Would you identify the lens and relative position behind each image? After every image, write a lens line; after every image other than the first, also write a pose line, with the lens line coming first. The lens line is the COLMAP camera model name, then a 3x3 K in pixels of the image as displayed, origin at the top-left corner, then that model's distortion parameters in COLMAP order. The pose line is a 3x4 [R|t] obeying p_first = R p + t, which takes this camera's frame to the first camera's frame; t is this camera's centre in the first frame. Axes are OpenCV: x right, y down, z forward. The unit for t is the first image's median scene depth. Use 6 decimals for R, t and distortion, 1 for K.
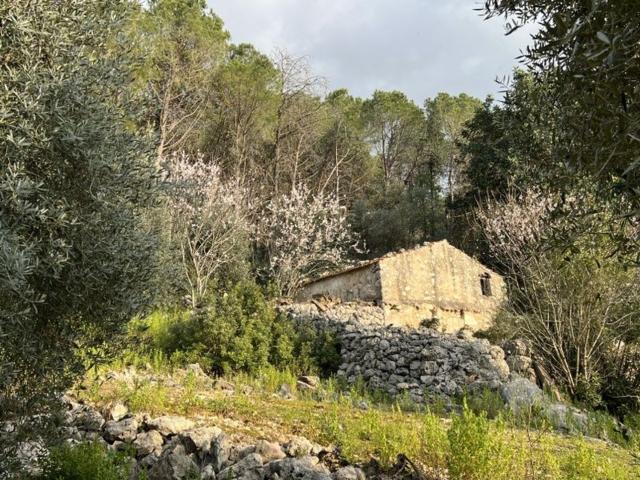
lens RADIAL K [[574.5, 0, 320.0], [0, 574.5, 240.0], [0, 0, 1]] dist [0.050490, -0.001011]
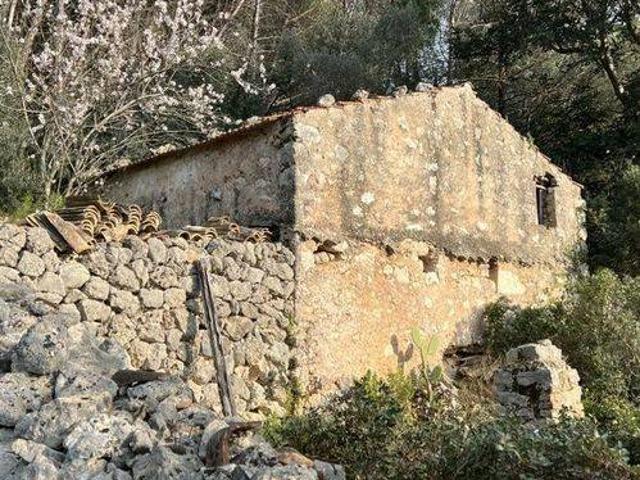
lens RADIAL K [[574.5, 0, 320.0], [0, 574.5, 240.0], [0, 0, 1]] dist [0.050490, -0.001011]
pose [[0.995259, 0.056984, 0.078824, 0.092536], [-0.068369, 0.986282, 0.150246, 0.056647], [-0.069181, -0.154923, 0.985501, 0.622549]]
